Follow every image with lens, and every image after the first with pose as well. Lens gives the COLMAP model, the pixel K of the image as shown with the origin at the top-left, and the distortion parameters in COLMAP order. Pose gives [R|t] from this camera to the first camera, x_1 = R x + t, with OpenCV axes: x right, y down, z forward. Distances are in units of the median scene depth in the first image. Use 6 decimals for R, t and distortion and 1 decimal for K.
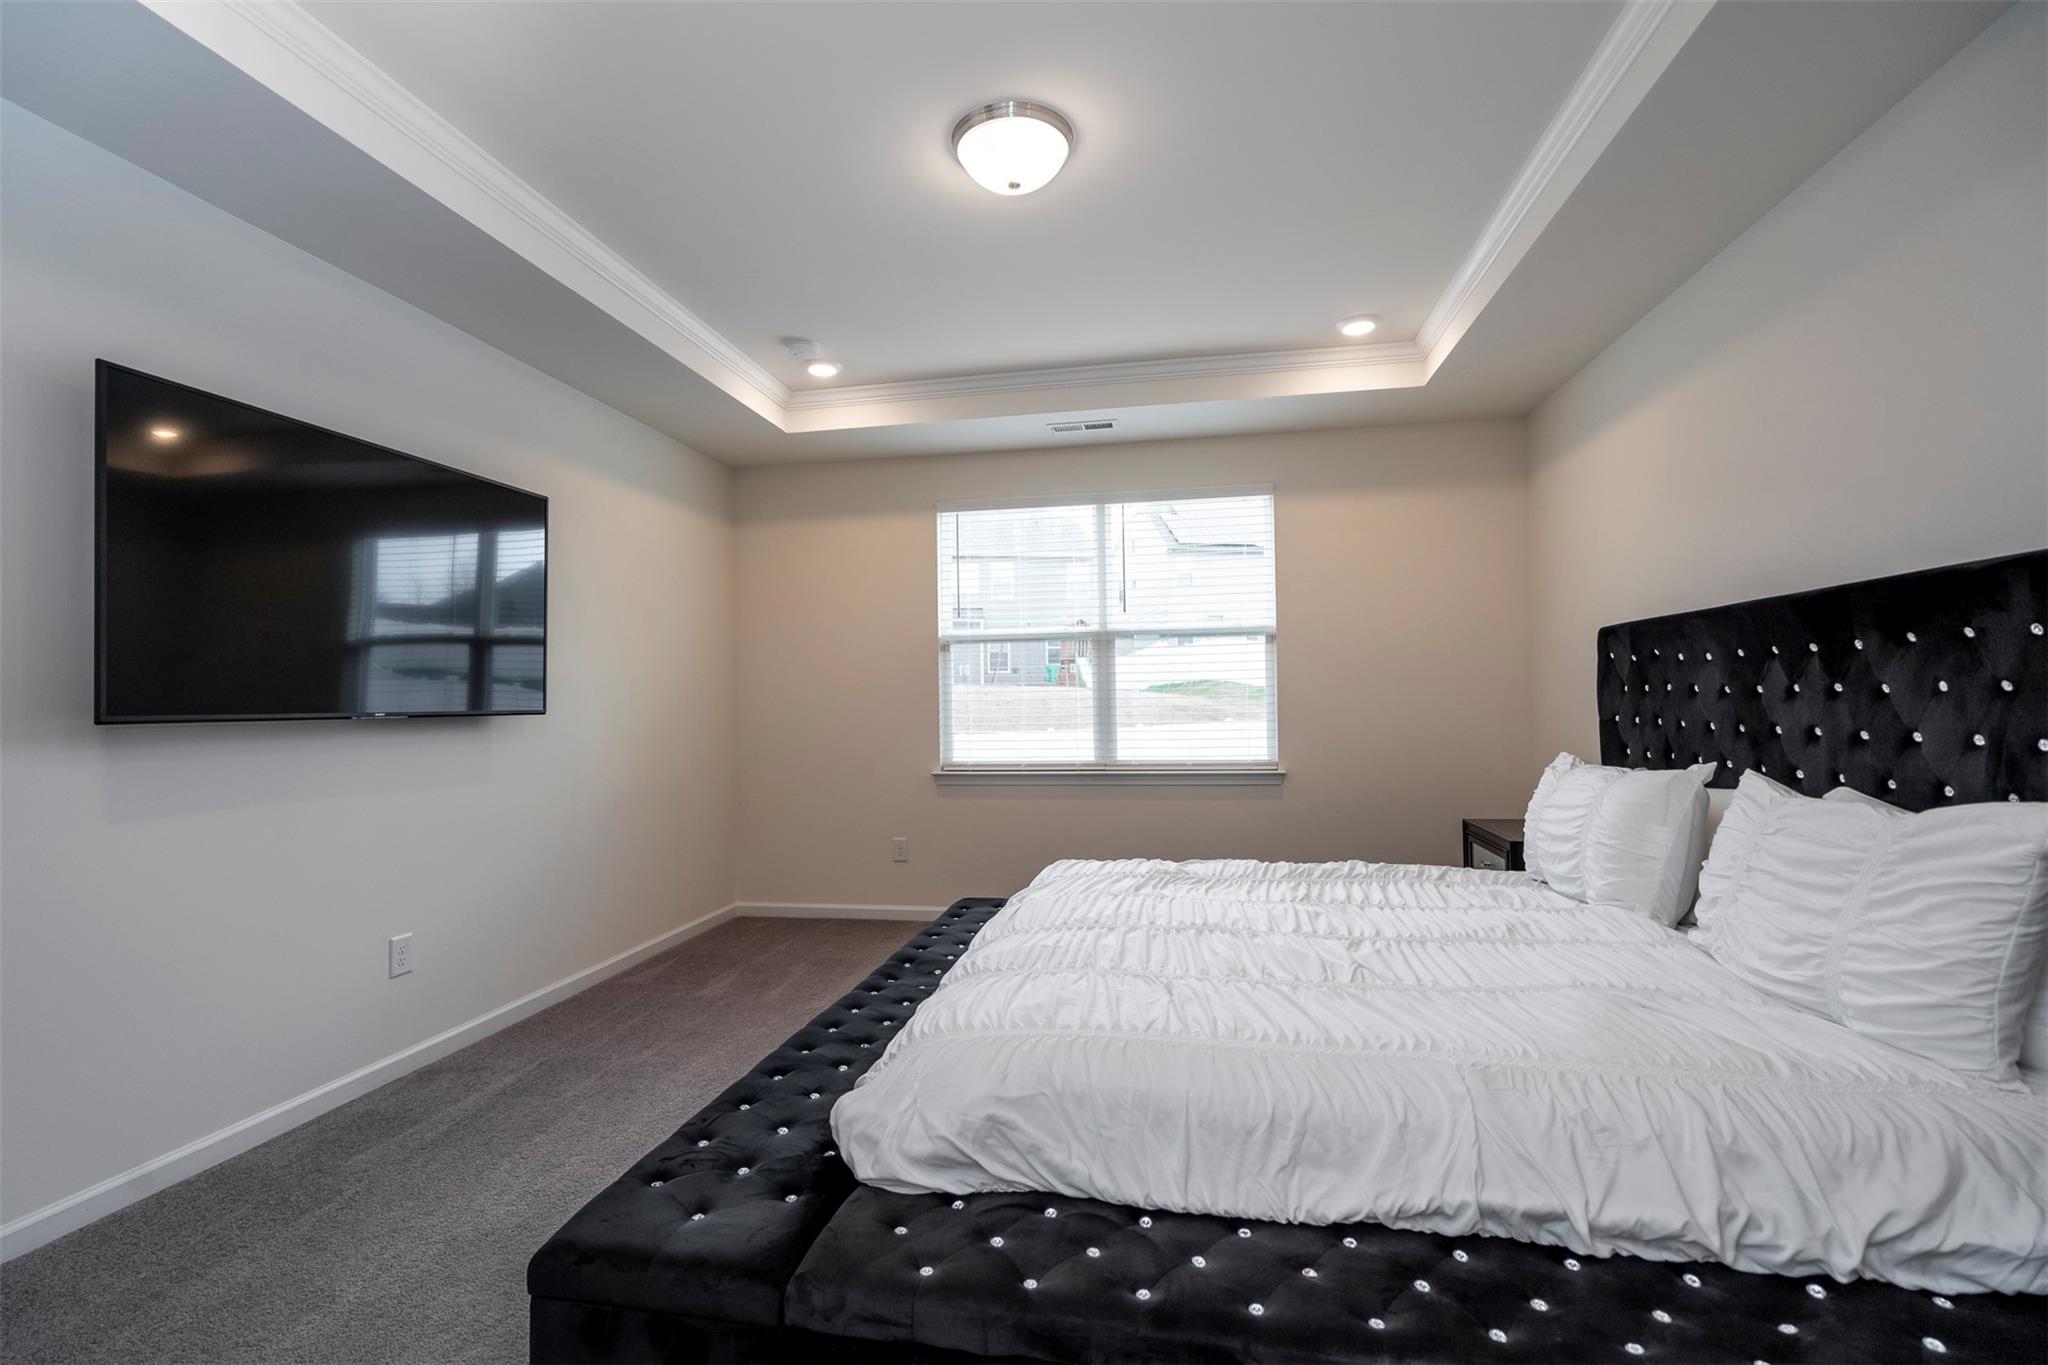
lens RADIAL K [[924.3, 0, 1020.5], [0, 924.3, 686.3], [0, 0, 1]] dist [-0.002942, 0.000483]
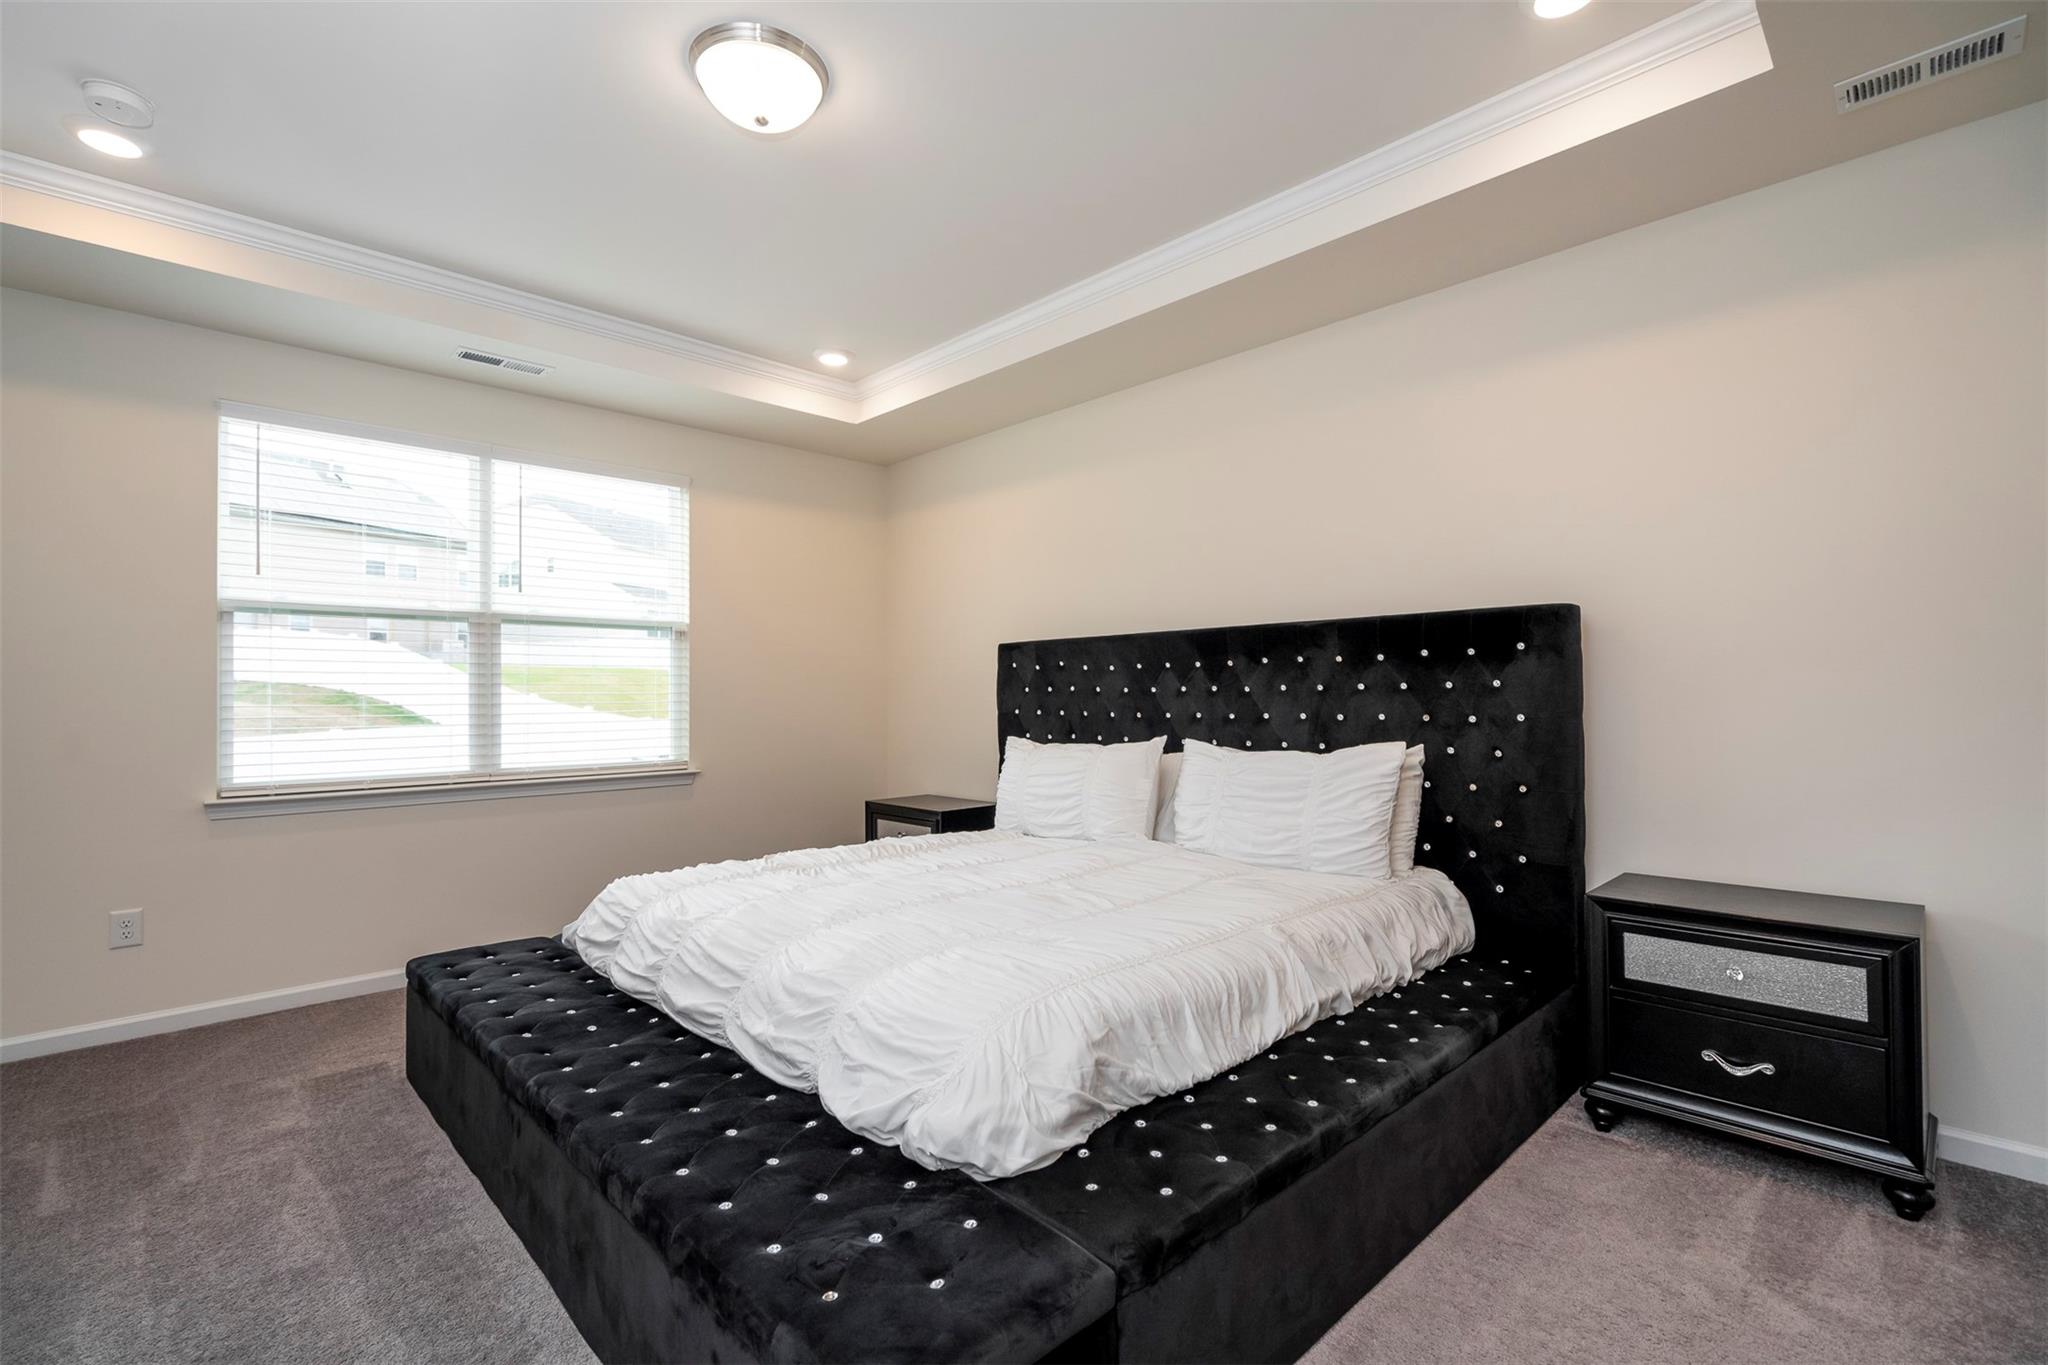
lens RADIAL K [[918.7, 0, 1030.9], [0, 918.7, 686.5], [0, 0, 1]] dist [-0.014222, 0.005046]
pose [[0.572465, 0.021000, 0.819660, -0.592676], [-0.013683, 0.999777, -0.016058, 0.025468], [-0.819815, -0.002022, 0.572625, 0.271026]]
